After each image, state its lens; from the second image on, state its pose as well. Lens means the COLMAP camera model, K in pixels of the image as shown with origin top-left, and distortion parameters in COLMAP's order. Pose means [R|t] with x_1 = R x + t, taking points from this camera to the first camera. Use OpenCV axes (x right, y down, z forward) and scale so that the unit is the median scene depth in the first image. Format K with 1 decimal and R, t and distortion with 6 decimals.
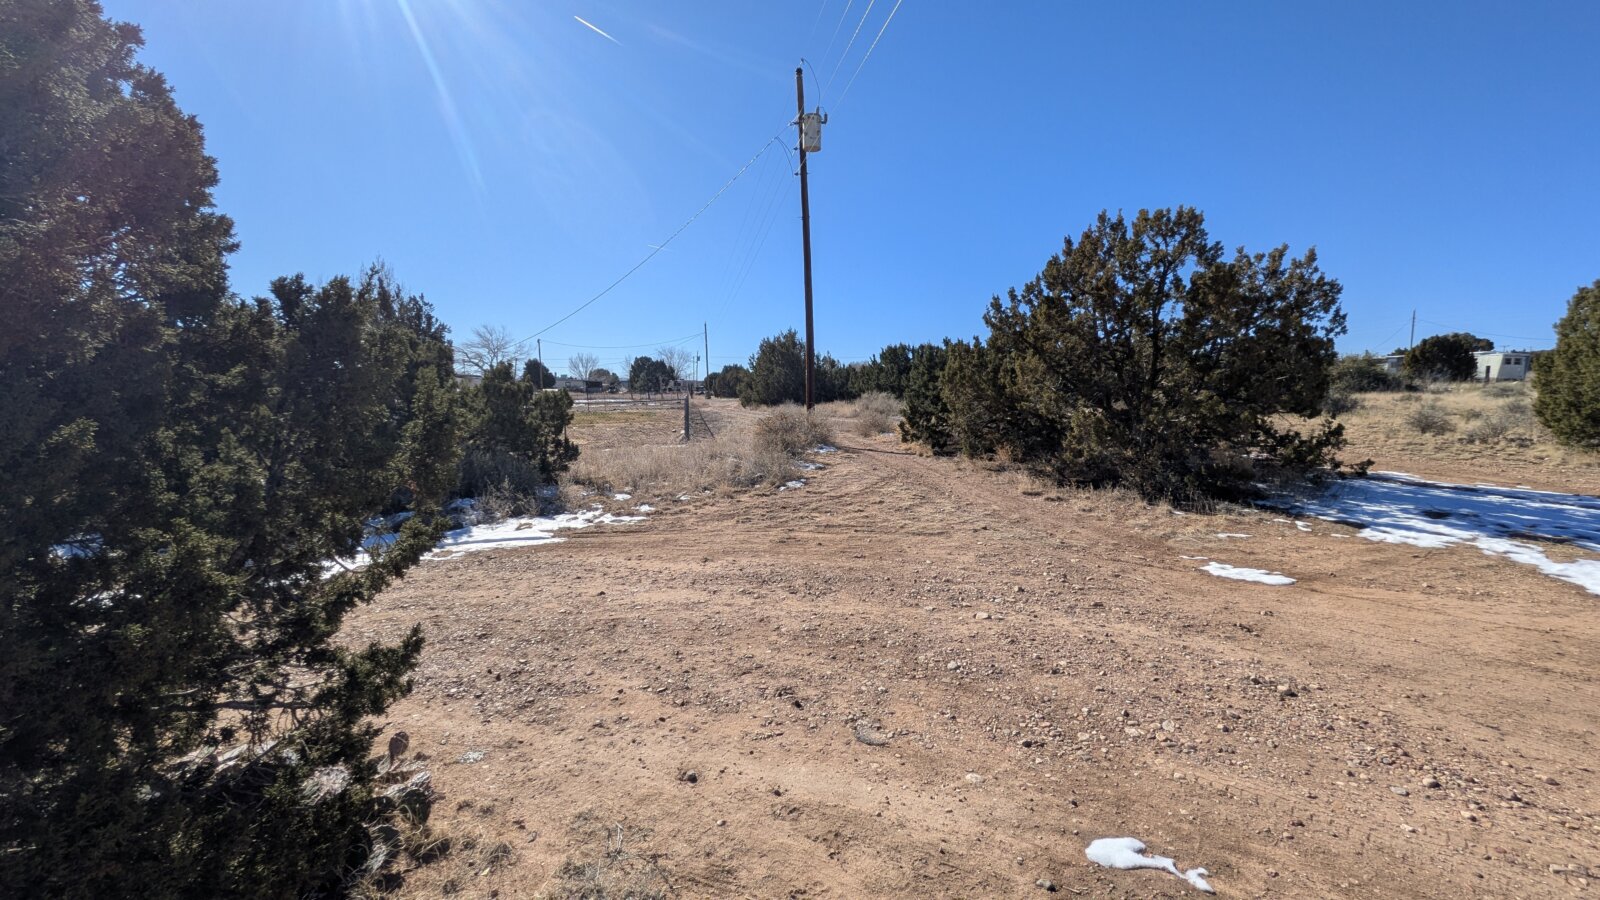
lens RADIAL K [[619.8, 0, 796.3], [0, 619.8, 446.4], [0, 0, 1]] dist [-0.003073, -0.001175]
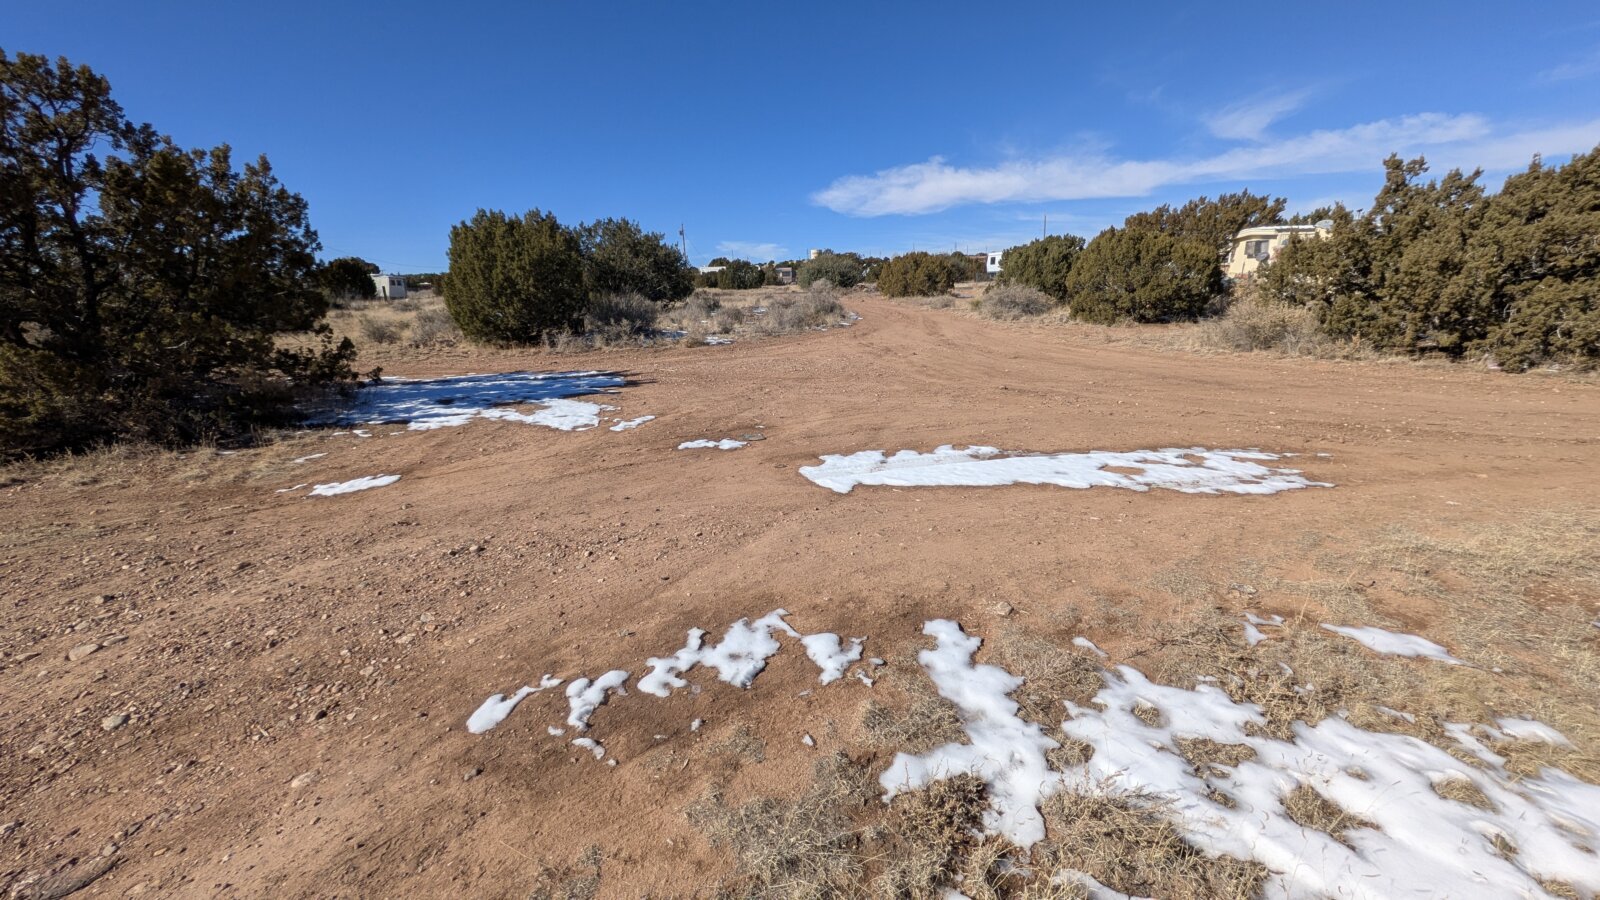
lens RADIAL K [[619.8, 0, 797.0], [0, 619.8, 460.0], [0, 0, 1]] dist [-0.003073, -0.001175]
pose [[0.158039, -0.261256, 0.952244, -0.092429], [0.120294, 0.962274, 0.244043, 0.001194], [-0.980078, 0.075981, 0.183504, 0.056149]]
